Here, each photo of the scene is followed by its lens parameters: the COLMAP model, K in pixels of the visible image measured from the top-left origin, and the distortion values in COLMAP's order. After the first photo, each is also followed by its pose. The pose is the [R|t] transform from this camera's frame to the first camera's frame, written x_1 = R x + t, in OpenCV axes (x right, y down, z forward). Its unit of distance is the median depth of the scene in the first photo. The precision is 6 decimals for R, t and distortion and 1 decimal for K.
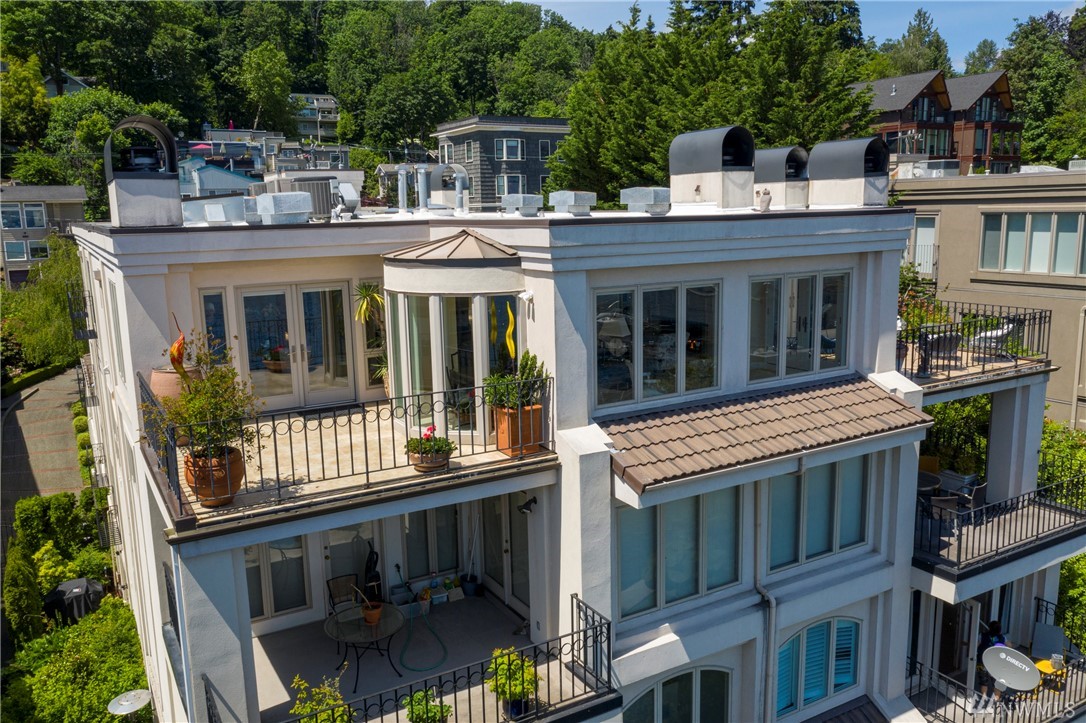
lens RADIAL K [[853.9, 0, 543.0], [0, 853.9, 361.5], [0, 0, 1]] dist [-0.008582, -0.002321]
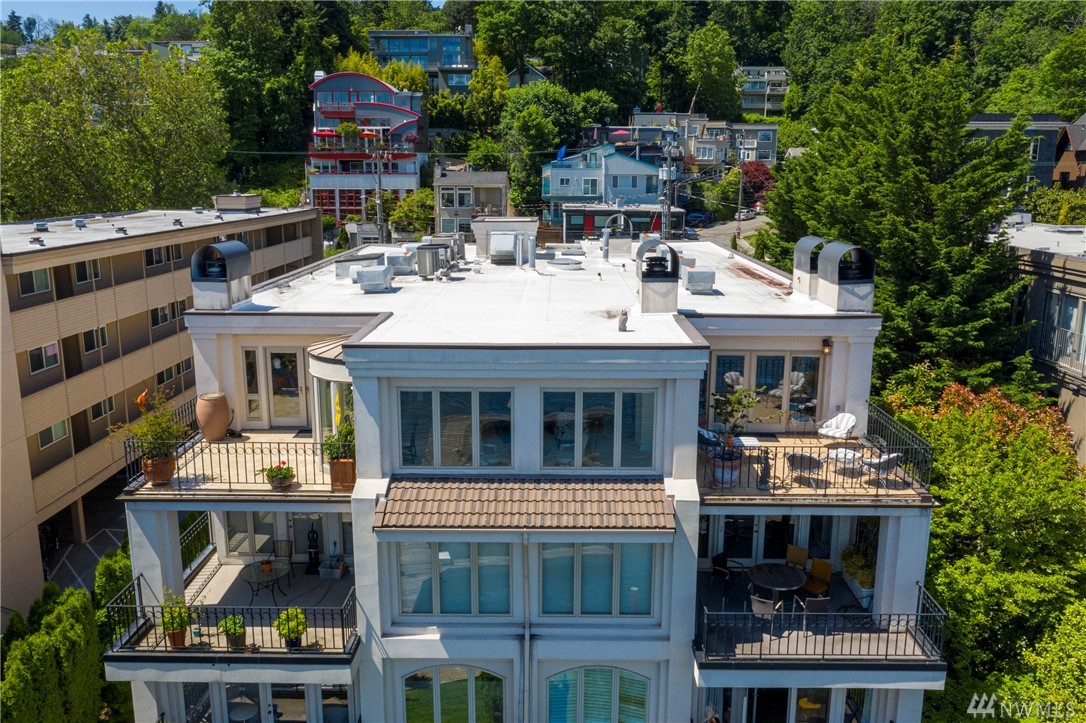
lens RADIAL K [[875.2, 0, 543.0], [0, 875.2, 361.5], [0, 0, 1]] dist [-0.009653, 0.005124]
pose [[0.857928, 0.131120, -0.496756, 0.663407], [-0.111526, 0.991359, 0.069060, -0.170774], [0.501519, -0.003847, 0.865138, -0.109594]]
